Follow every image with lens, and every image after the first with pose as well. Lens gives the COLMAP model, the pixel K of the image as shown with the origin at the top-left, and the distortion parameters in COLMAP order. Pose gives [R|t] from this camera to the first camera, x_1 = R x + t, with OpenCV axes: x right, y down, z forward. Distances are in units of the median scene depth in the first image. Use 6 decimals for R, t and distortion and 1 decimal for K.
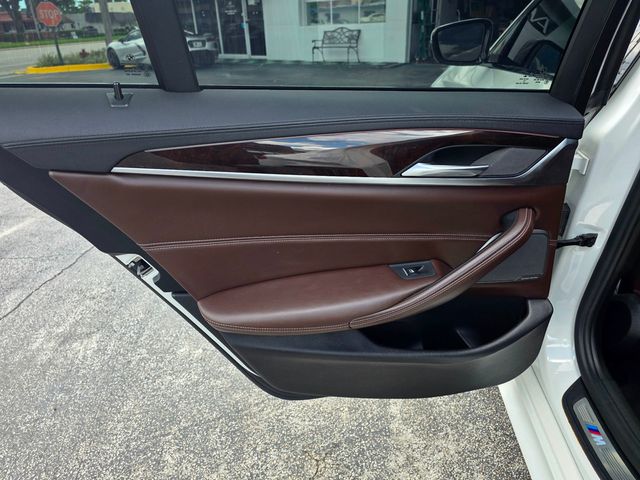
lens RADIAL K [[431.2, 0, 317.5], [0, 431.2, 243.3], [0, 0, 1]] dist [0.043175, -0.040701]
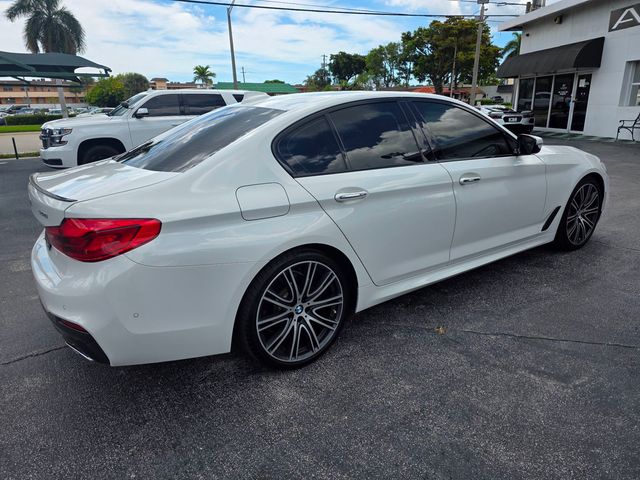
lens RADIAL K [[431.2, 0, 307.2], [0, 431.2, 236.6], [0, 0, 1]] dist [0.043175, -0.040701]
pose [[0.653120, 0.234249, -0.720112, 0.259737], [-0.336398, 0.941719, 0.001234, 0.031342], [0.678432, 0.241438, 0.693857, -0.123006]]
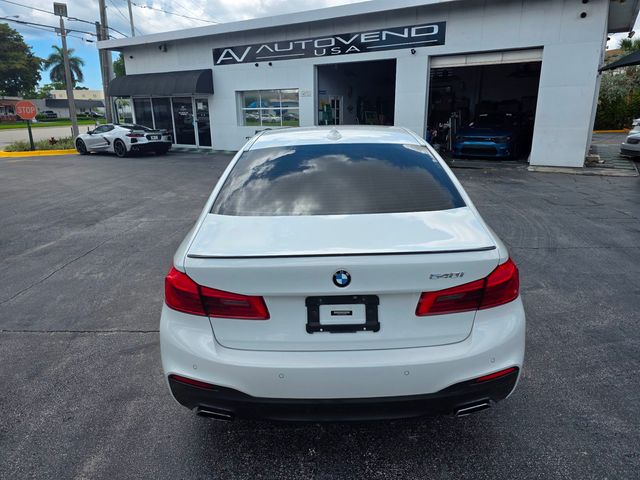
lens RADIAL K [[431.2, 0, 325.3], [0, 431.2, 229.6], [0, 0, 1]] dist [0.043175, -0.040701]
pose [[0.992977, -0.005864, 0.118162, 0.058363], [0.029683, 0.979172, -0.200849, 0.063224], [-0.114523, 0.202946, 0.972470, -0.200604]]
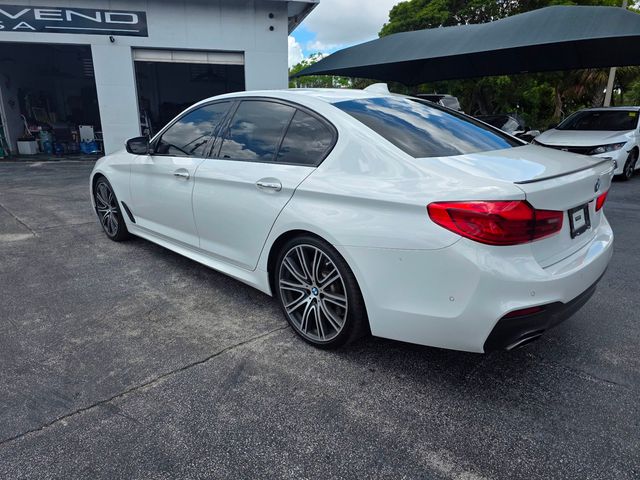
lens RADIAL K [[431.2, 0, 318.2], [0, 431.2, 240.4], [0, 0, 1]] dist [0.043175, -0.040701]
pose [[0.619396, -0.172539, 0.765884, -0.098259], [0.328882, 0.942850, -0.053572, 0.047361], [-0.712871, 0.285068, 0.640743, -0.106397]]
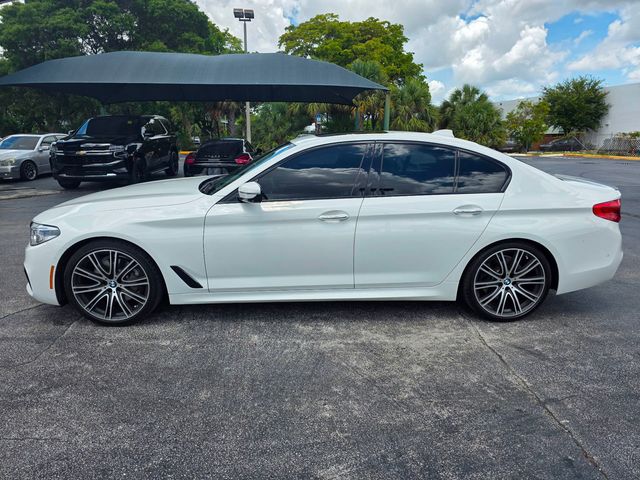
lens RADIAL K [[431.2, 0, 319.6], [0, 431.2, 240.1], [0, 0, 1]] dist [0.043175, -0.040701]
pose [[-0.169676, -0.193550, 0.966307, -0.178197], [0.448325, 0.858028, 0.250584, -0.066835], [-0.877619, 0.475737, -0.058813, 0.100375]]
